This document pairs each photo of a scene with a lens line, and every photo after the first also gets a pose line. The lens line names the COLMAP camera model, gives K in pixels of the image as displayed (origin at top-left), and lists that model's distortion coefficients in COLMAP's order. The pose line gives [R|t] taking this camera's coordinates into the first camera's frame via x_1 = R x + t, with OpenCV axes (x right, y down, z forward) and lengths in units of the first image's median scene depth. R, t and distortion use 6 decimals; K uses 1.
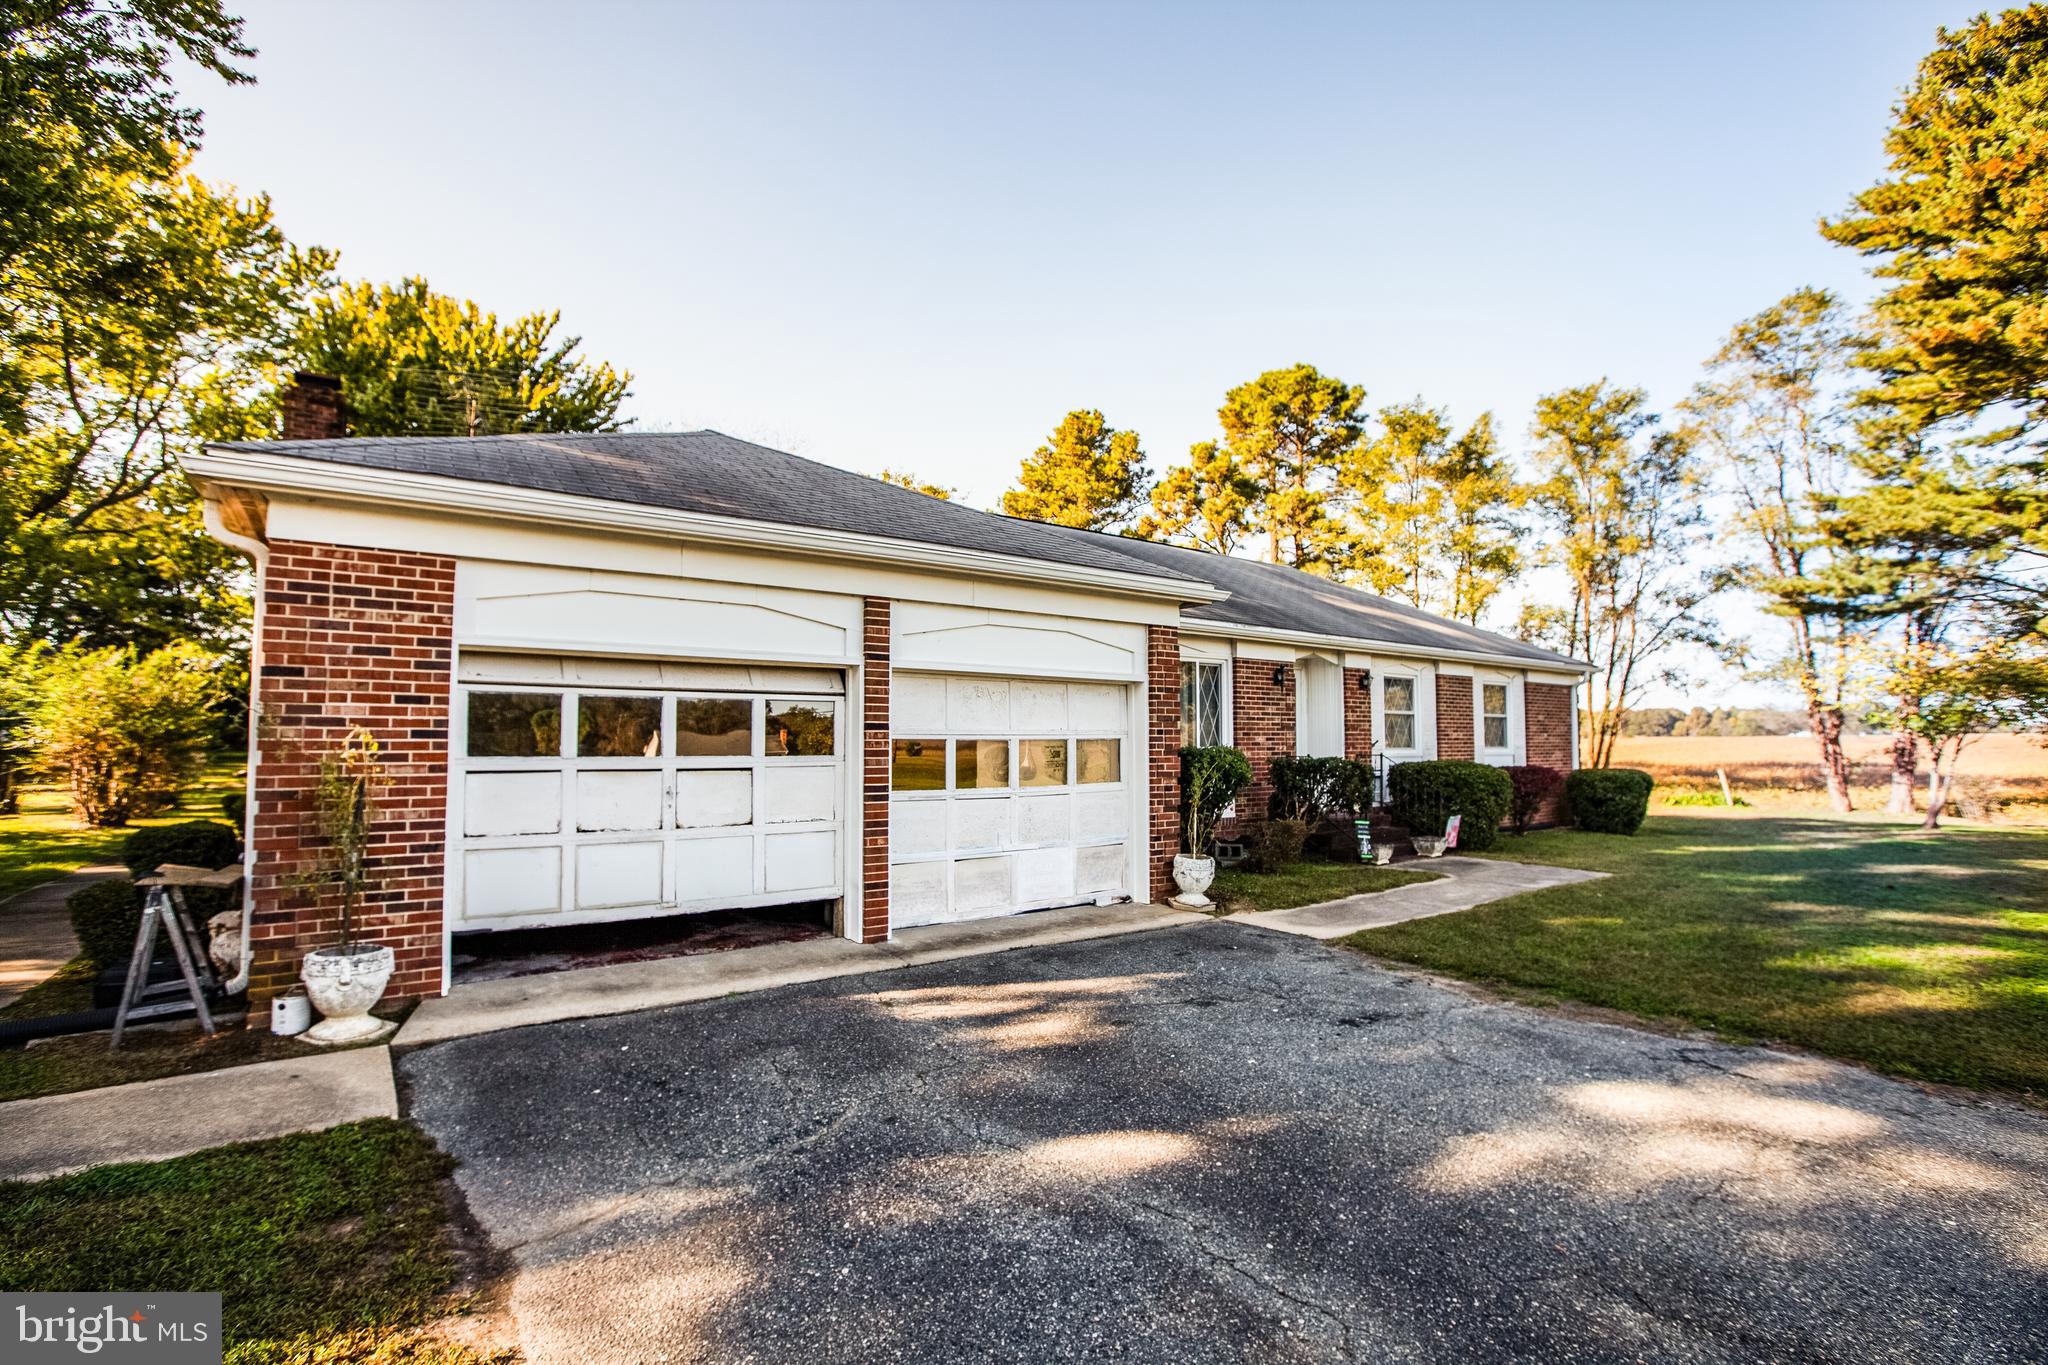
lens RADIAL K [[927.8, 0, 1024.0], [0, 927.8, 682.5], [0, 0, 1]] dist [-0.029880, 0.001462]
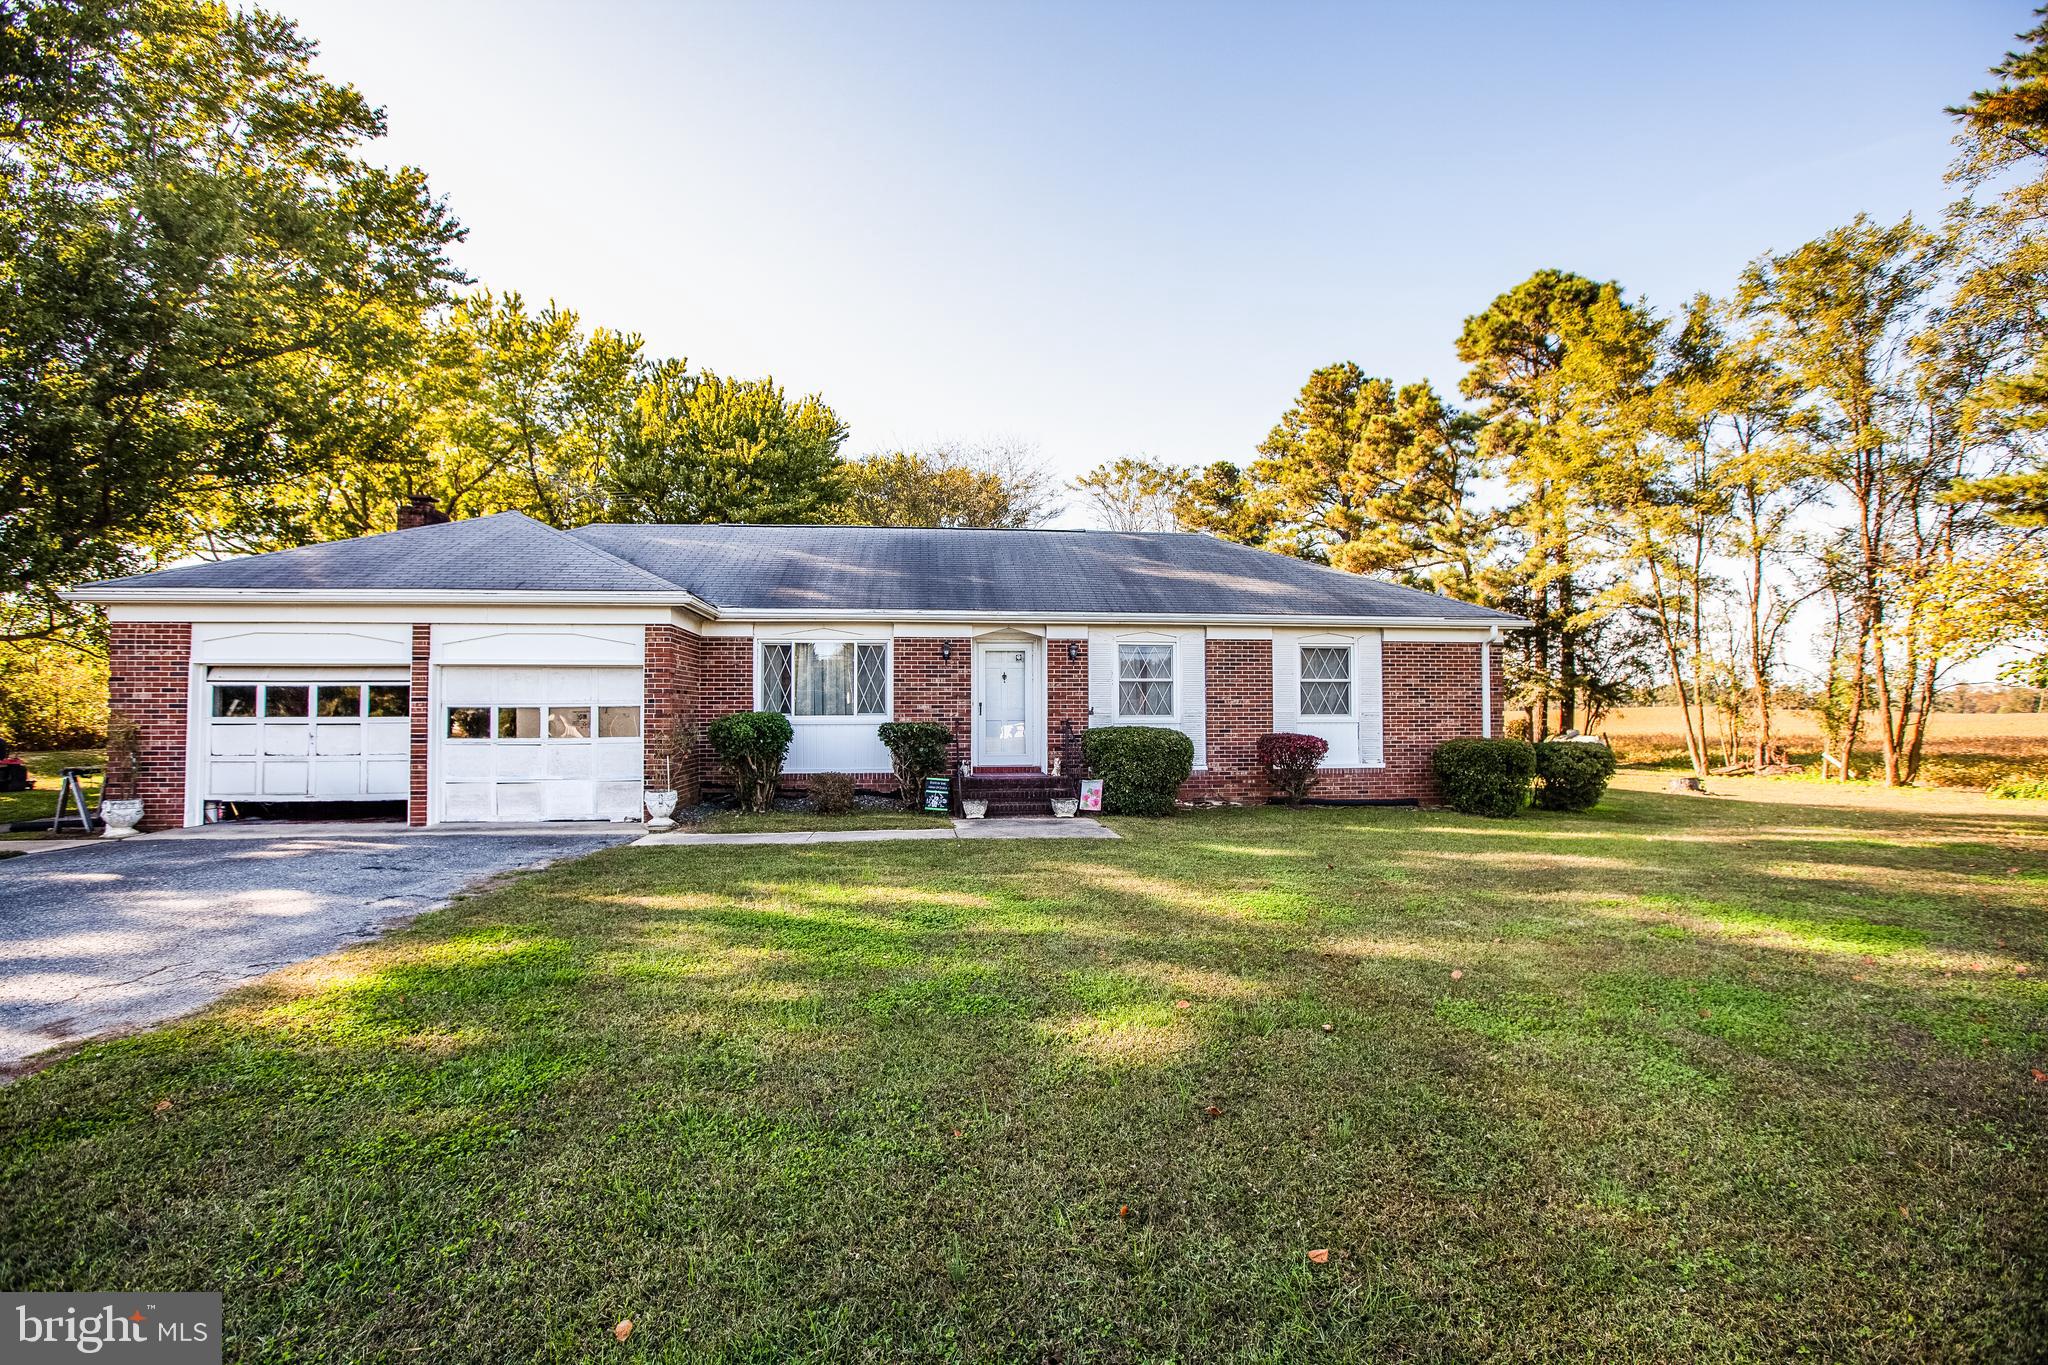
lens RADIAL K [[915.1, 0, 1030.7], [0, 915.1, 697.4], [0, 0, 1]] dist [-0.048398, 0.021946]
pose [[0.870138, -0.011861, -0.492665, 0.562937], [0.034465, 0.998727, 0.036827, 0.007387], [0.491601, -0.049025, 0.869439, 0.042391]]
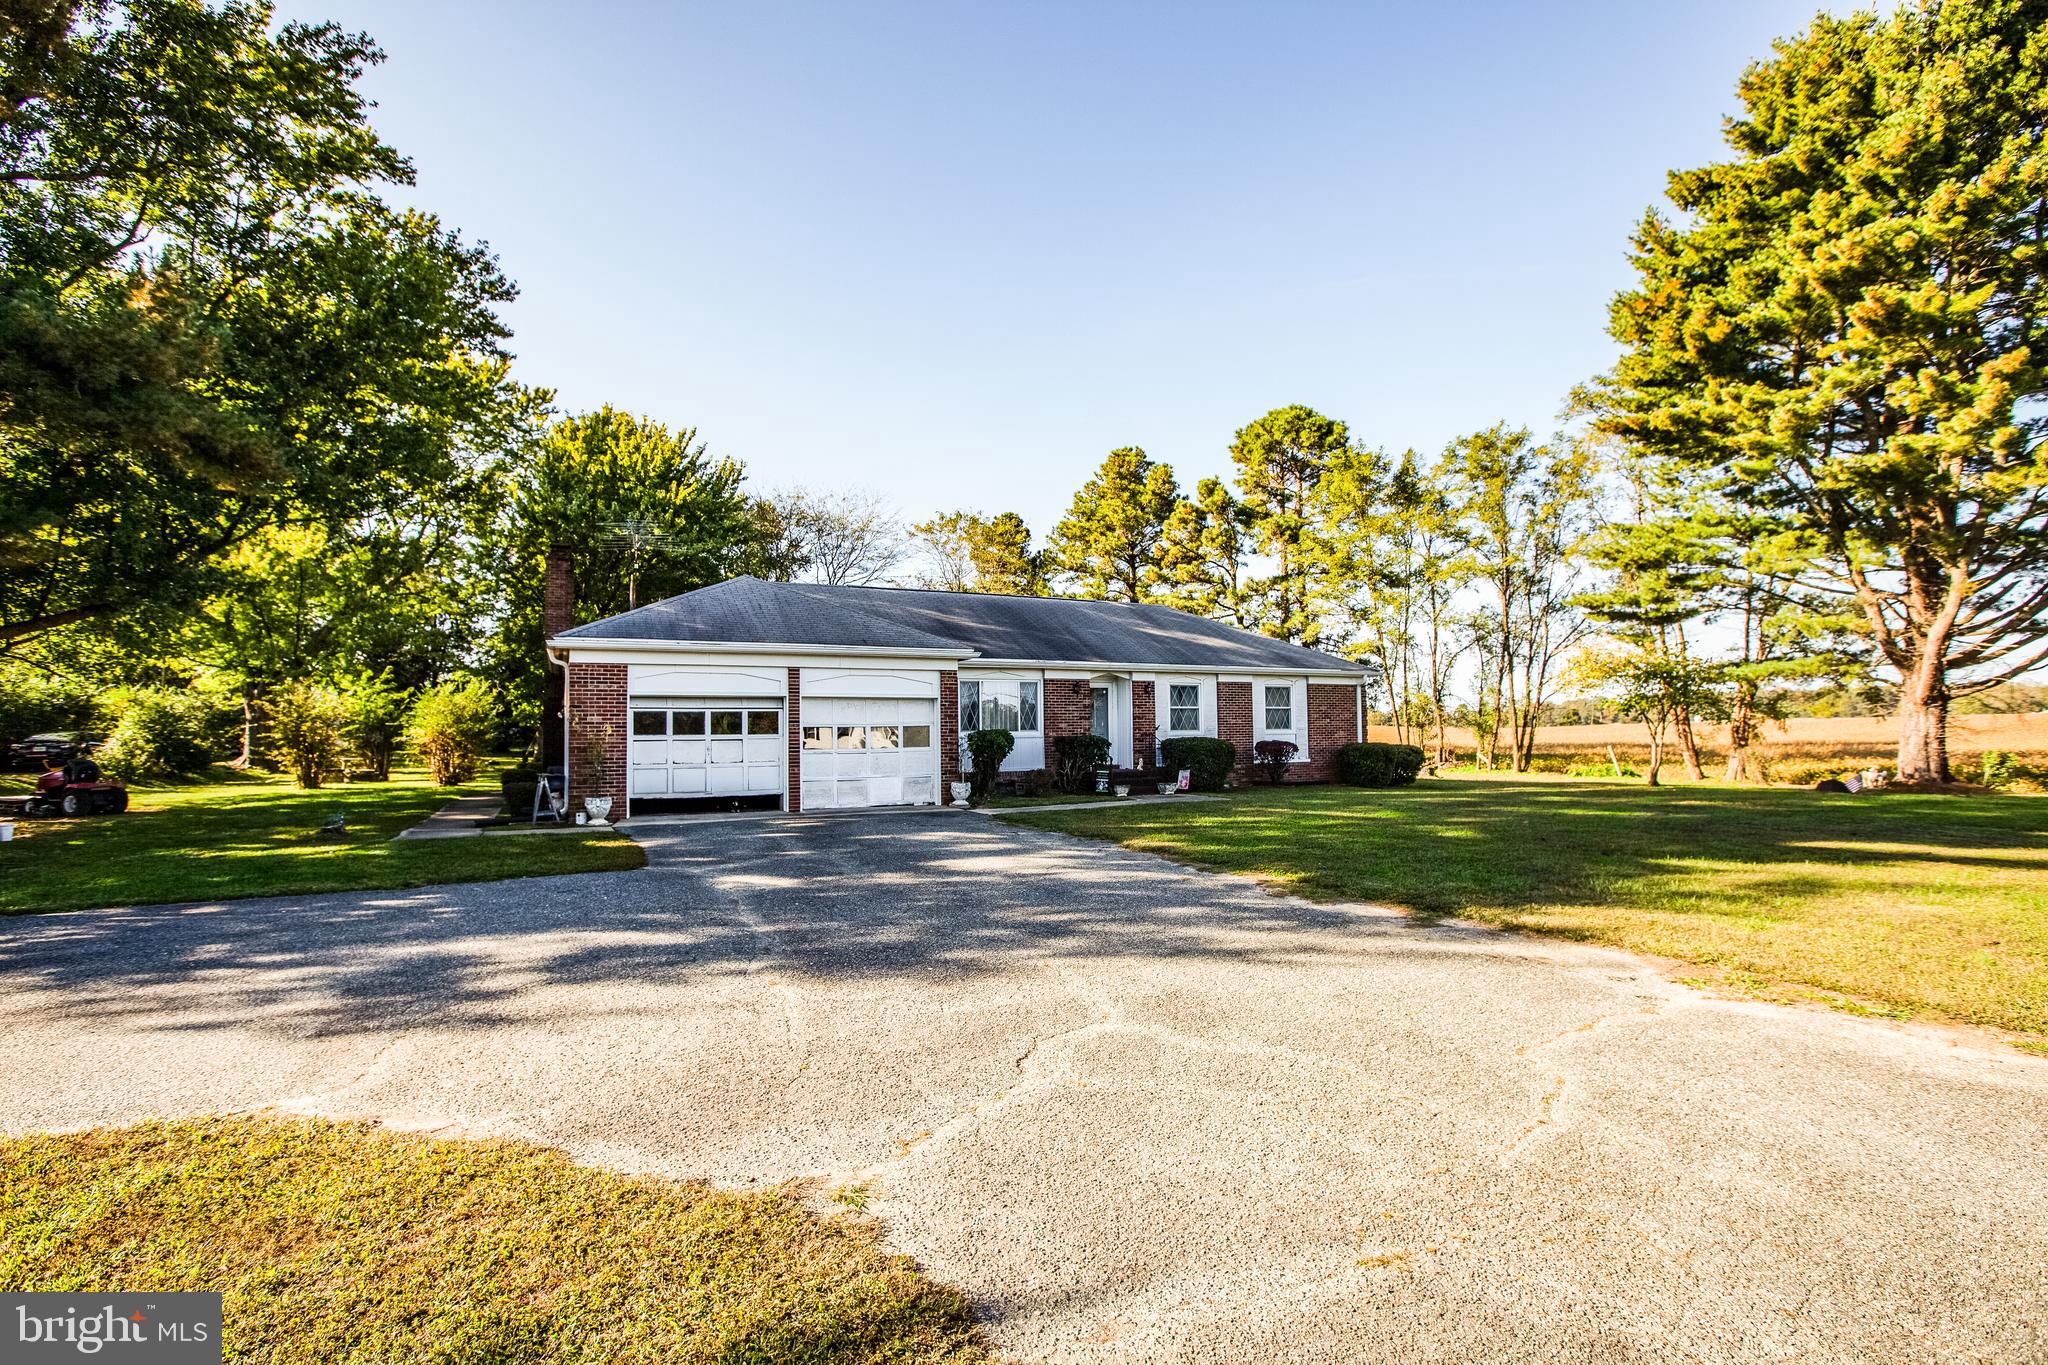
lens RADIAL K [[937.5, 0, 1024.0], [0, 937.5, 682.5], [0, 0, 1]] dist [-0.029674, 0.000097]
pose [[0.986455, -0.021464, -0.162622, 0.282077], [0.023036, 0.999704, 0.007784, -0.020130], [0.162407, -0.011425, 0.986658, -0.439680]]
